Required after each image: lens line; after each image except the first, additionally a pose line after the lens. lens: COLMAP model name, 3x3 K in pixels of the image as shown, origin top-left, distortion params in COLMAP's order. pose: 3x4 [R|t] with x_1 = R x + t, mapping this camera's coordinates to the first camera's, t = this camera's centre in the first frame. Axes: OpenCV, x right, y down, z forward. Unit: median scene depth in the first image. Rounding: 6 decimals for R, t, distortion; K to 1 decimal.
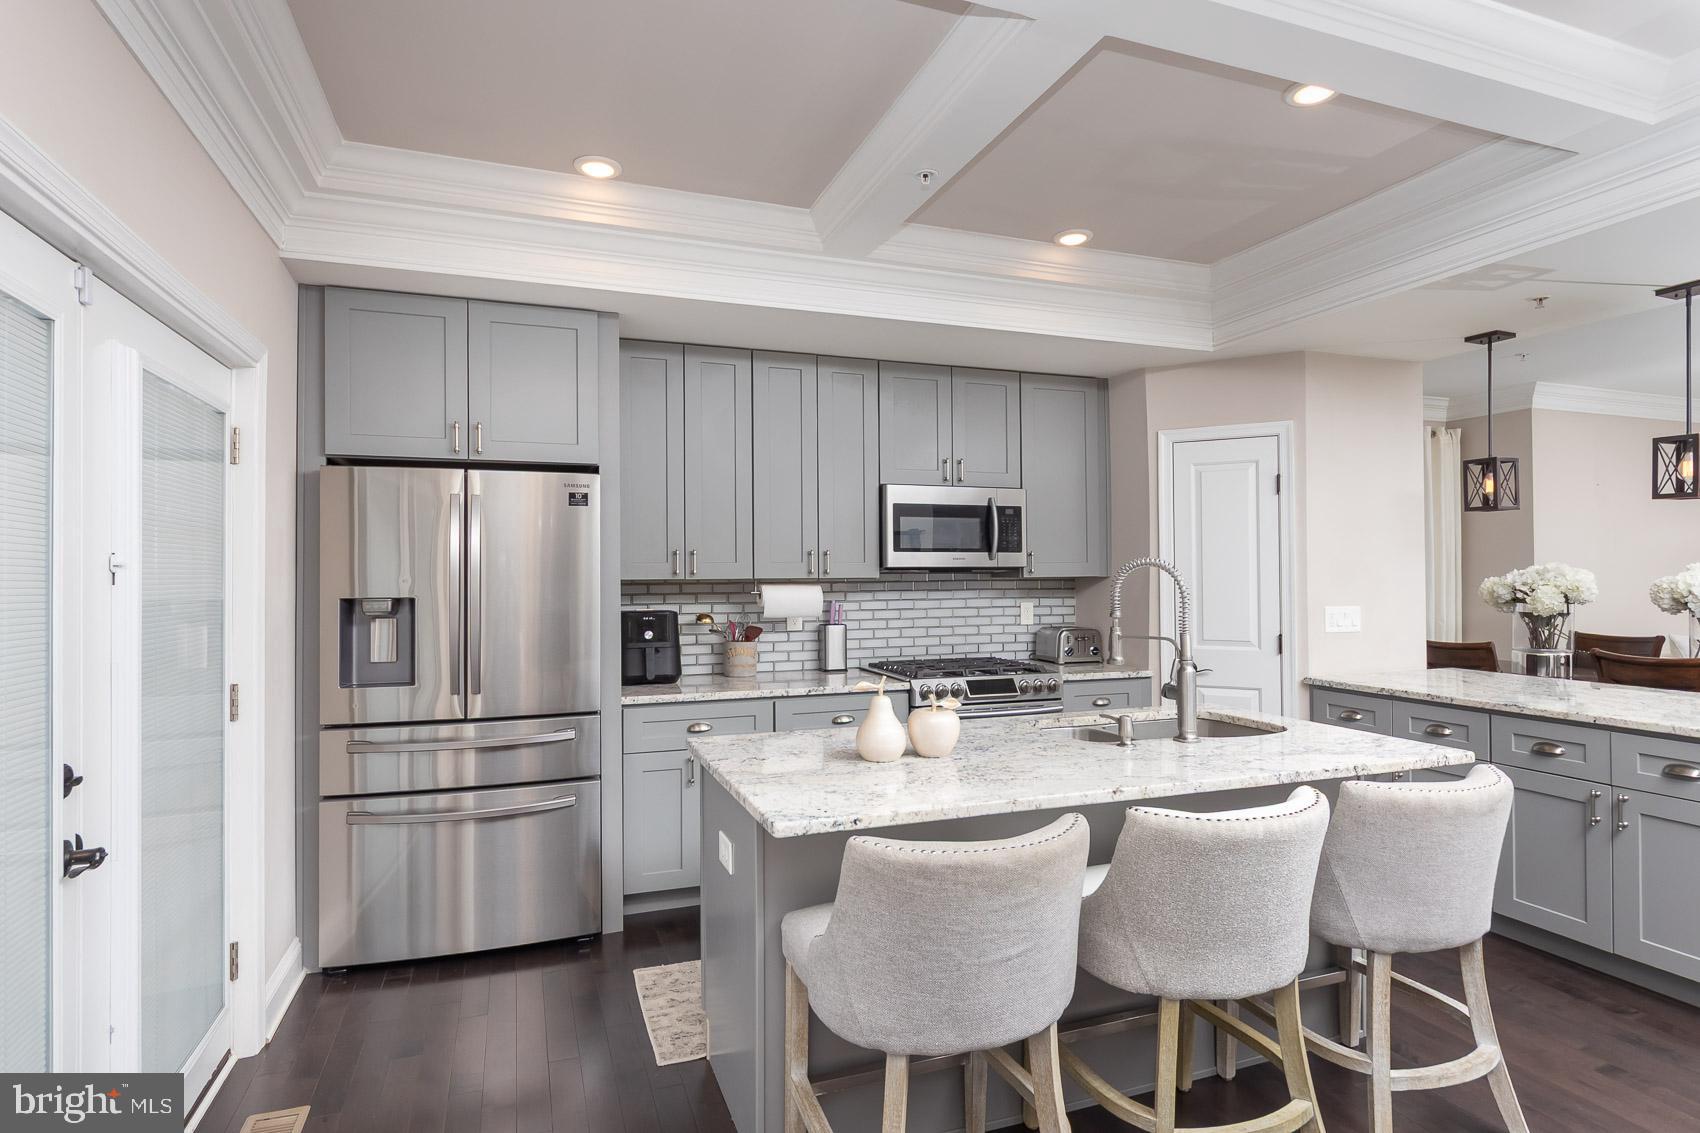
lens RADIAL K [[860.2, 0, 850.0], [0, 860.2, 566.5], [0, 0, 1]] dist [-0.000302, 0.000885]
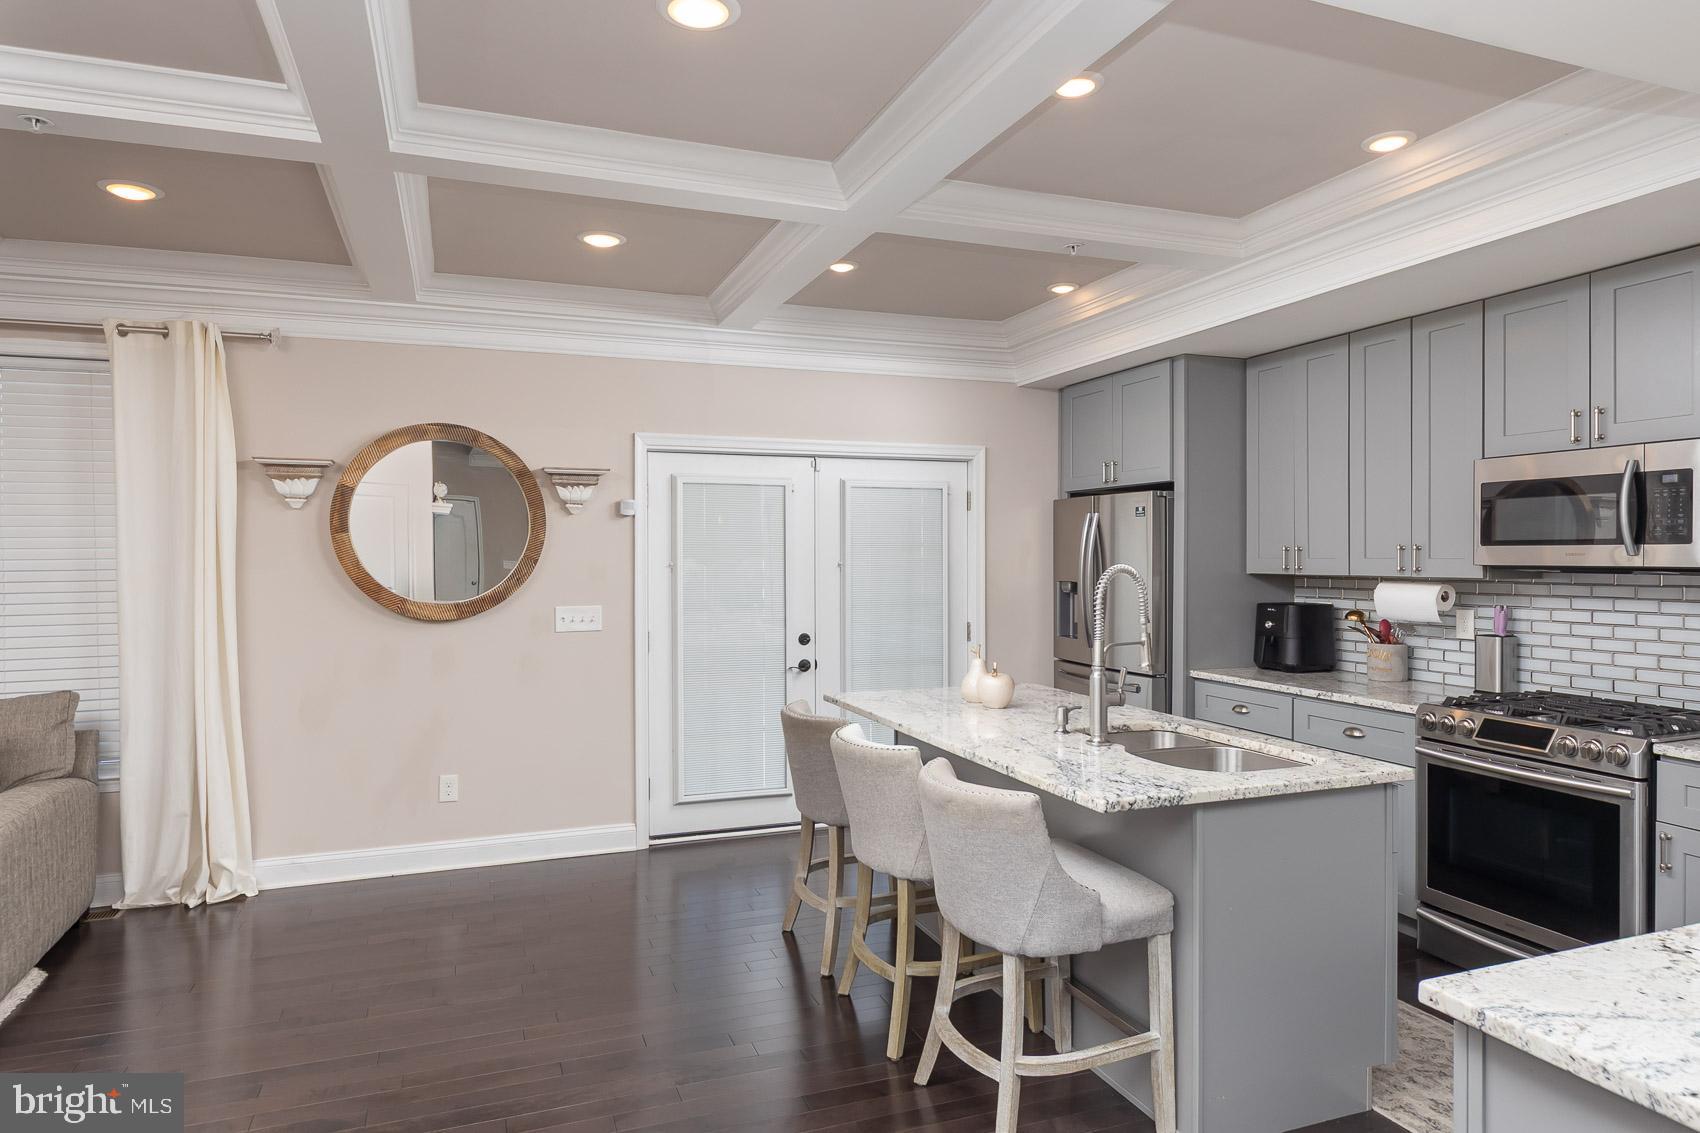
lens RADIAL K [[1020.3, 0, 850.0], [0, 1020.3, 566.5], [0, 0, 1]] dist [-0.002364, -0.000831]
pose [[0.005043, 0.017597, -0.999832, 0.944528], [0.012616, 0.999764, 0.017660, -0.021202], [0.999908, -0.012703, 0.004820, 0.412773]]
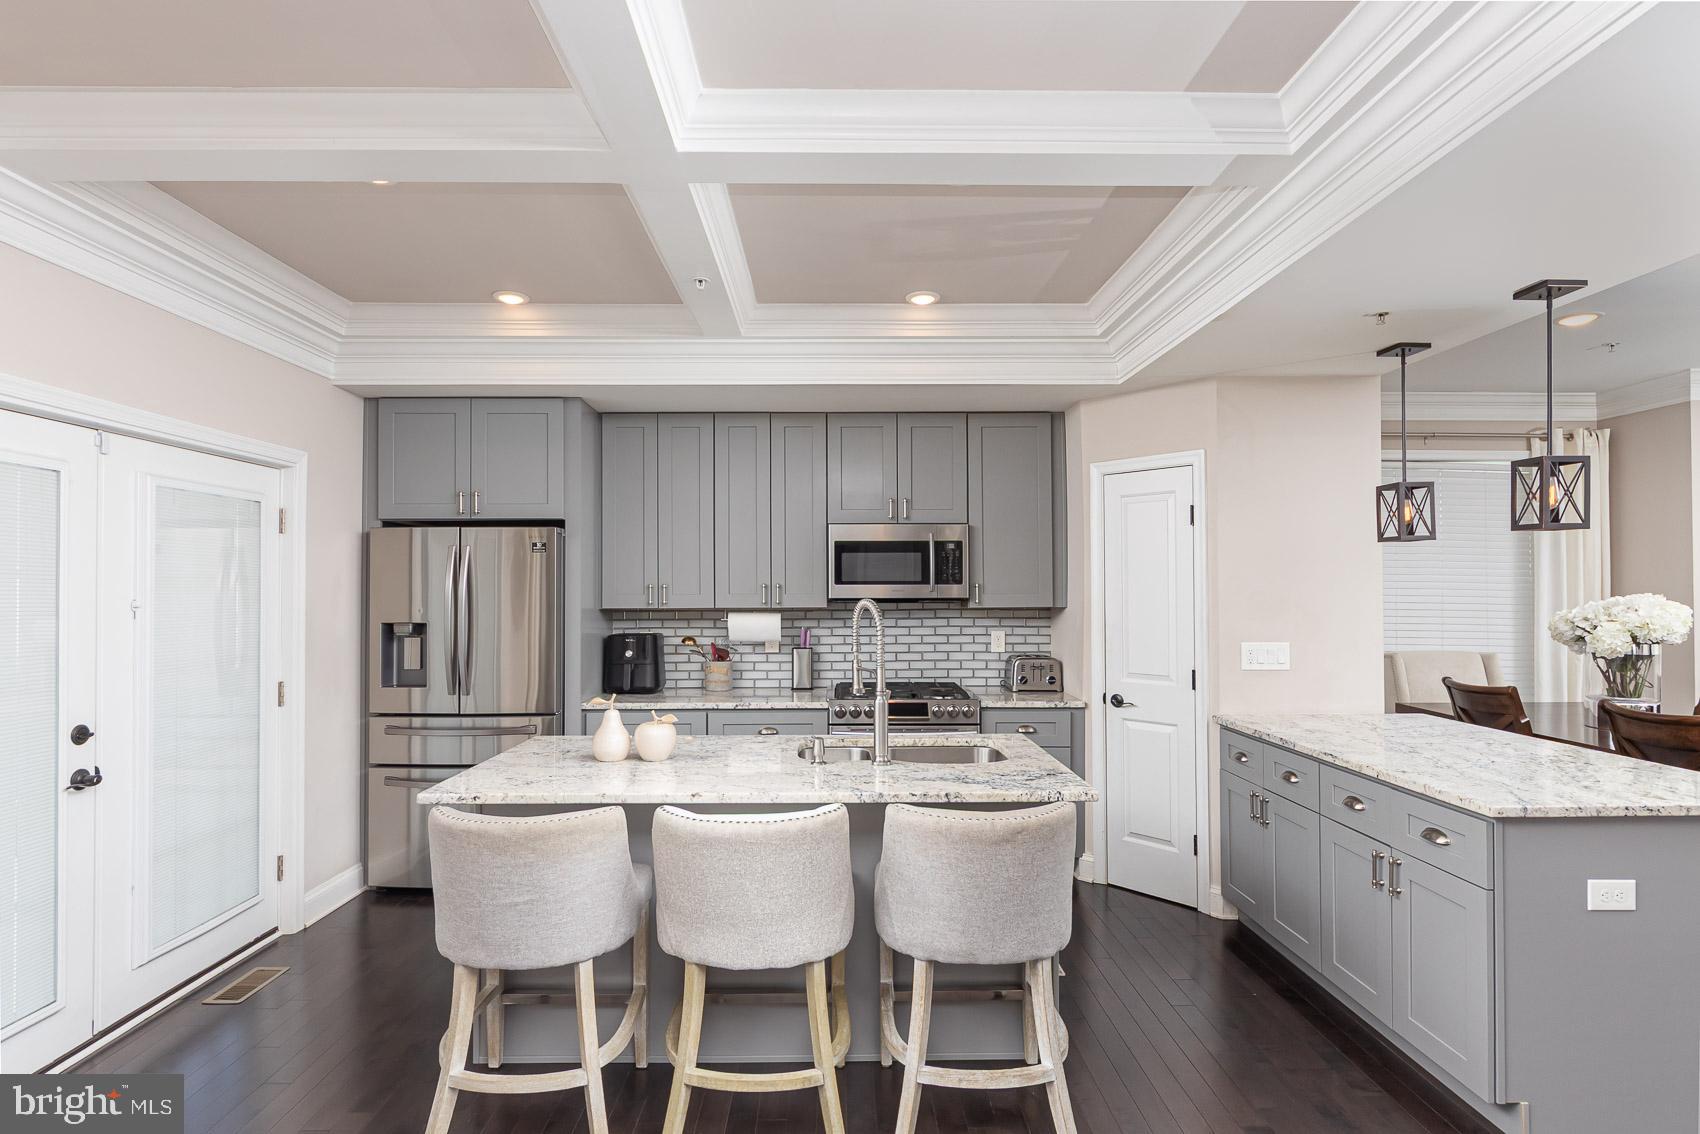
lens RADIAL K [[851.9, 0, 848.3], [0, 851.9, 584.0], [0, 0, 1]] dist [0.001960, -0.000179]
pose [[0.942479, -0.001195, -0.334263, 0.422059], [0.001997, 0.999996, 0.002053, -0.019565], [0.334259, -0.002602, 0.942478, -0.034849]]
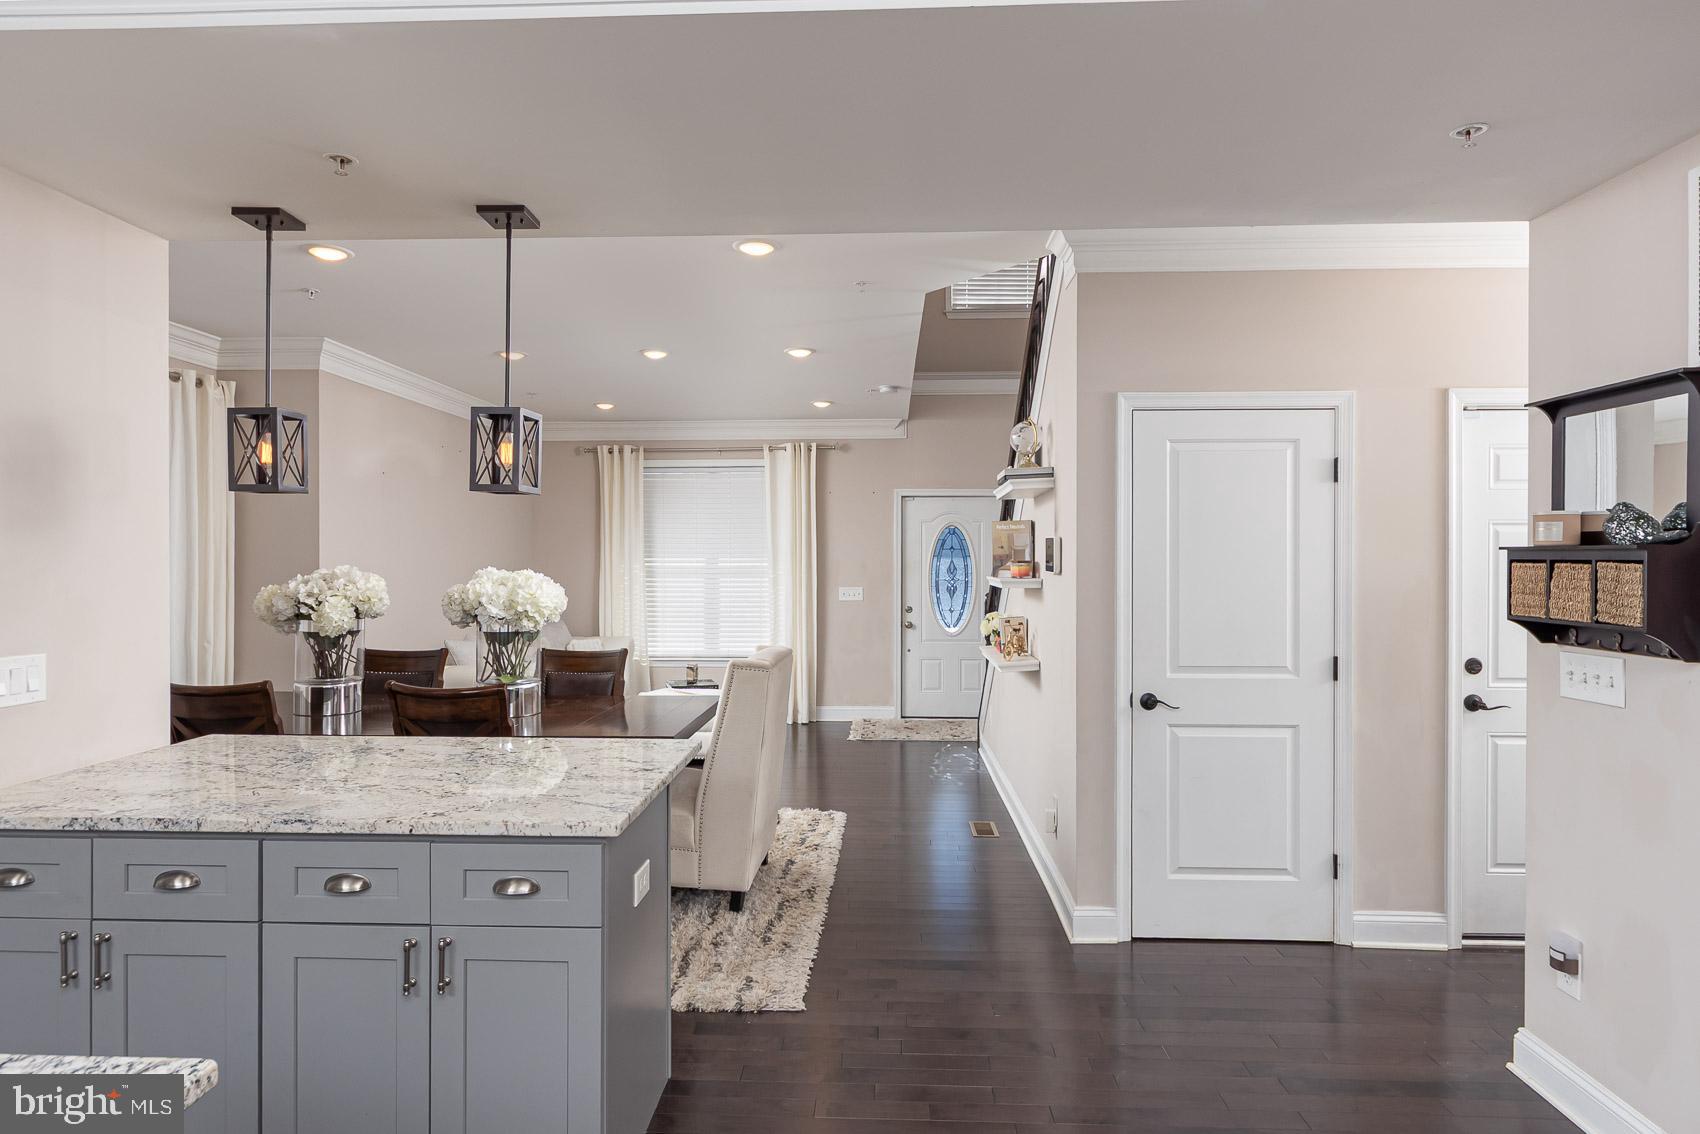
lens RADIAL K [[963.9, 0, 798.1], [0, 963.9, 560.8], [0, 0, 1]] dist [-0.000339, 0.000080]
pose [[0.418541, 0.004266, 0.908188, 0.223759], [-0.011820, 0.999930, 0.000750, -0.016321], [-0.908121, -0.011049, 0.418562, 0.294616]]
